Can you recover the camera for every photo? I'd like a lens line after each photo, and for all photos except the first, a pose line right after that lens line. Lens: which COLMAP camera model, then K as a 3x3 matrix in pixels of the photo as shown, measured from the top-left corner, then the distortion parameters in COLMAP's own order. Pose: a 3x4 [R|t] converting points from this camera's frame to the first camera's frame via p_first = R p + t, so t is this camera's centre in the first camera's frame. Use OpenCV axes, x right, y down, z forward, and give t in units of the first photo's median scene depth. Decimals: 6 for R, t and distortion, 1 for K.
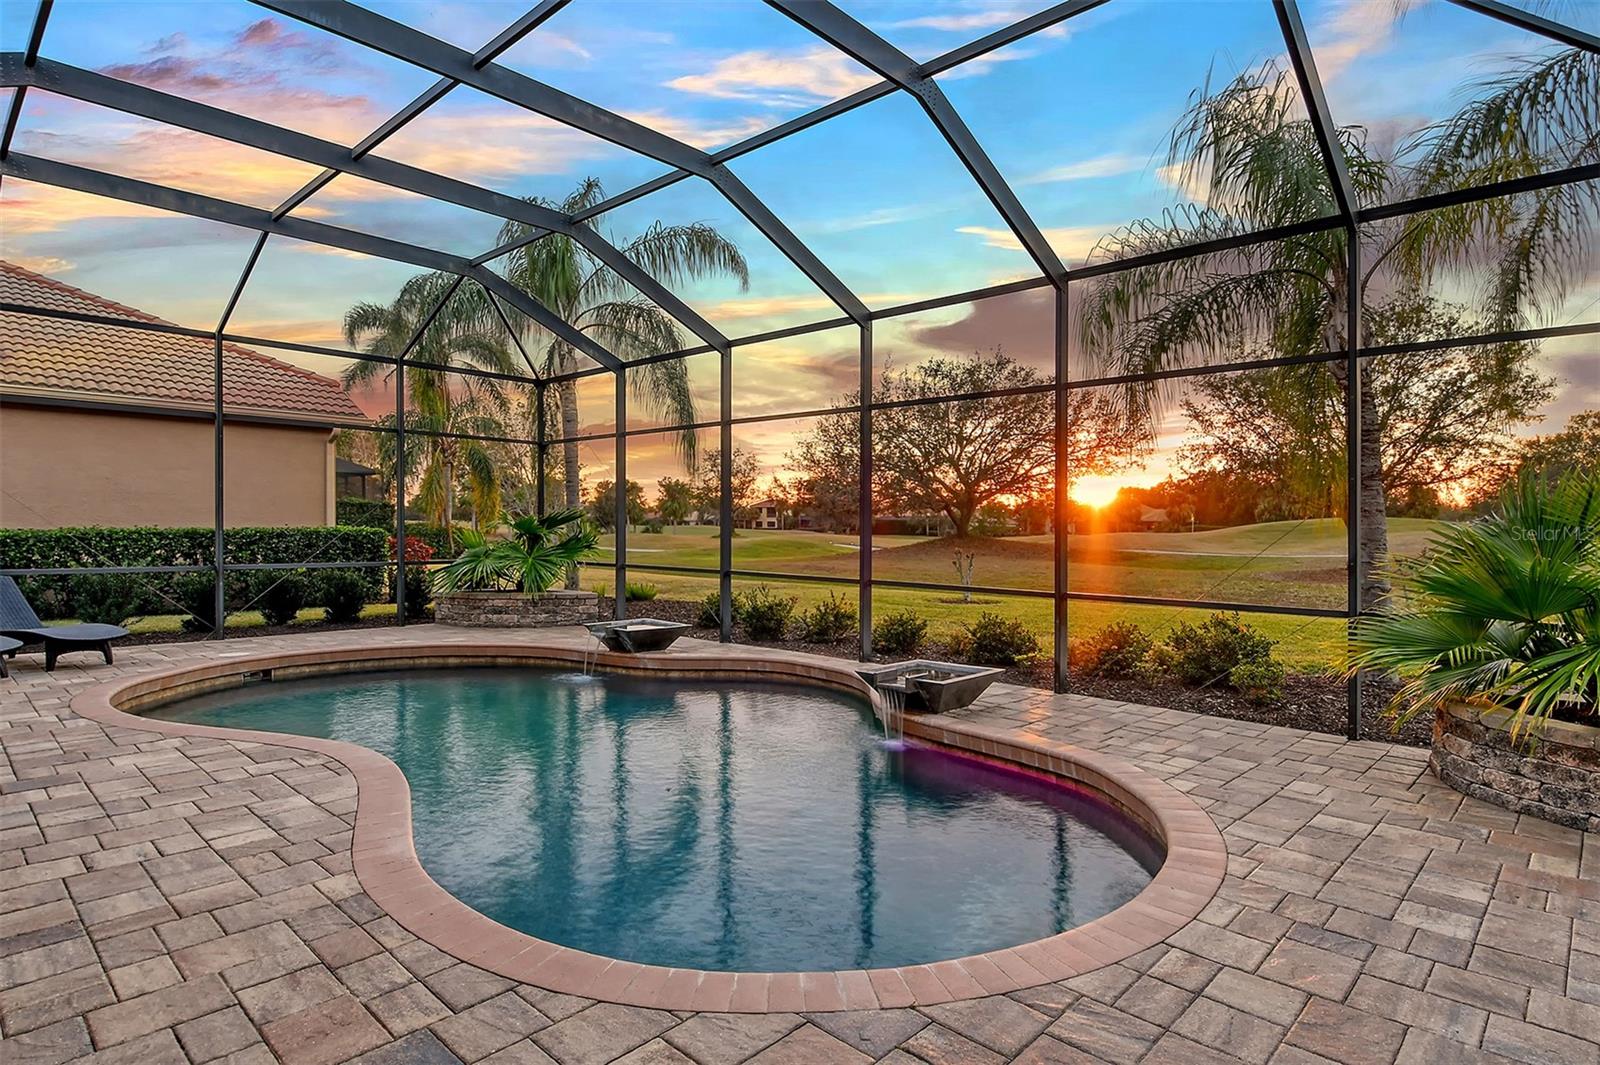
lens RADIAL K [[845.4, 0, 842.4], [0, 845.4, 523.5], [0, 0, 1]] dist [-0.004491, -0.004685]
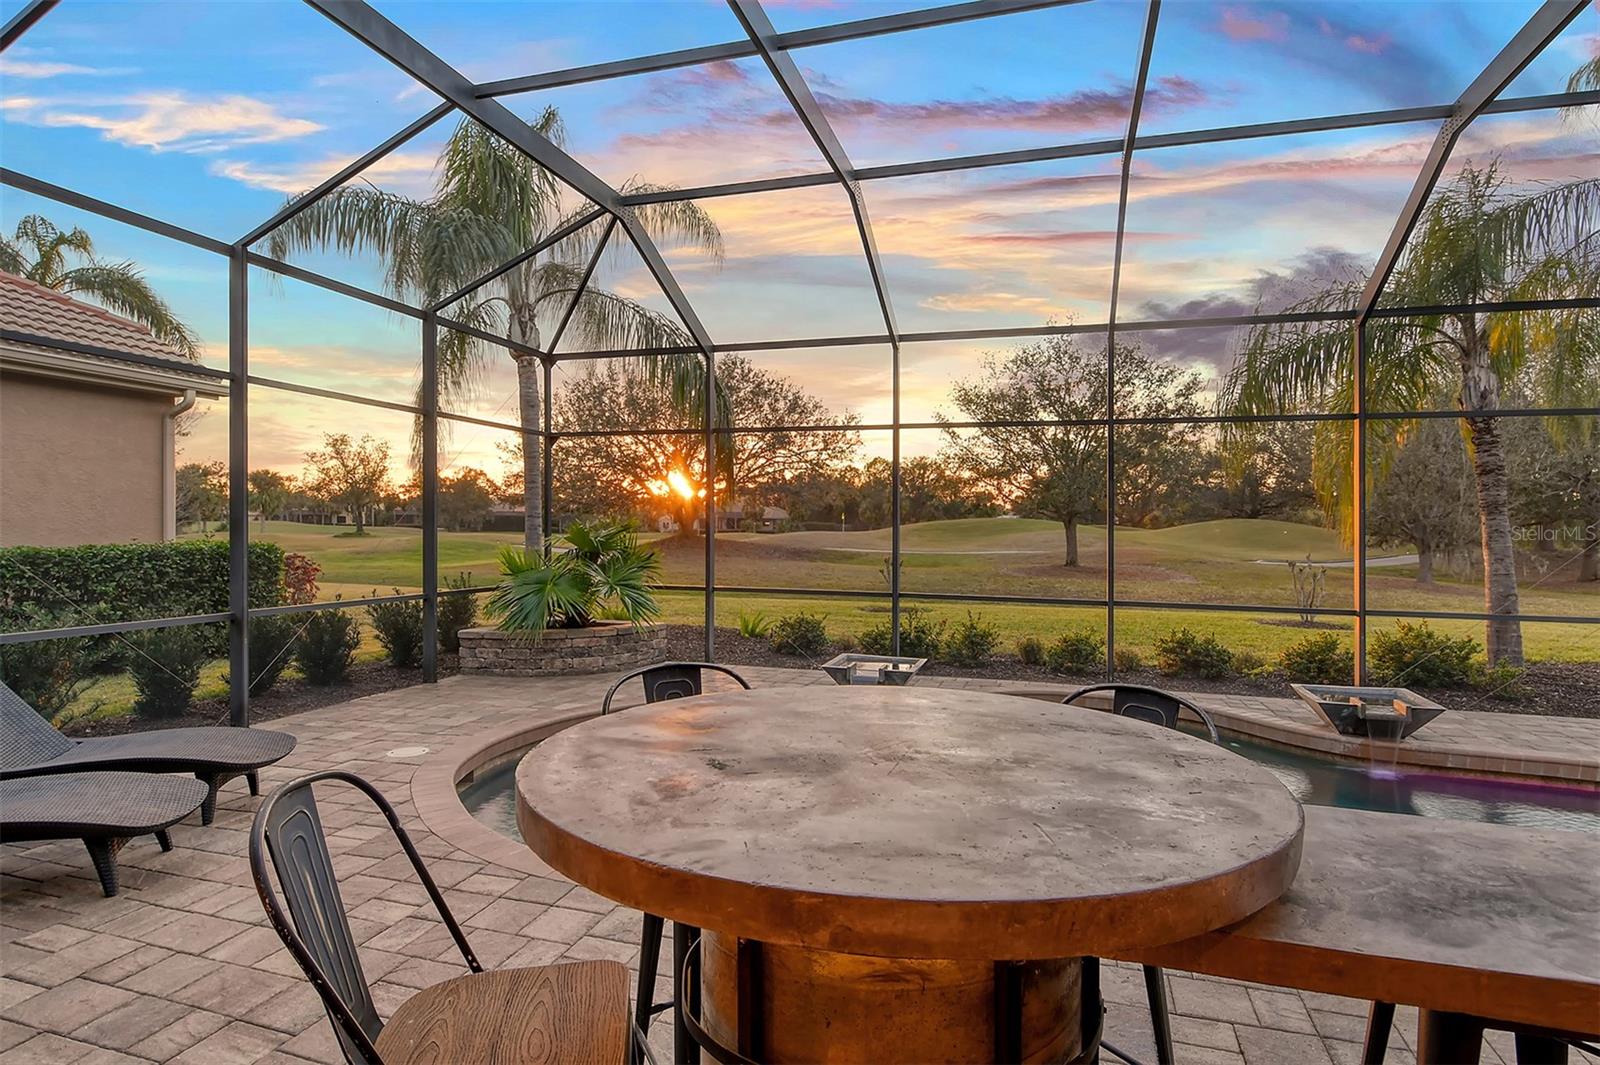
lens RADIAL K [[845.4, 0, 917.3], [0, 845.4, 519.6], [0, 0, 1]] dist [-0.004491, -0.004685]
pose [[0.907361, 0.004949, 0.420324, -0.521082], [-0.003644, 0.999986, -0.003907, -0.019198], [-0.420337, 0.002013, 0.907366, 0.199732]]
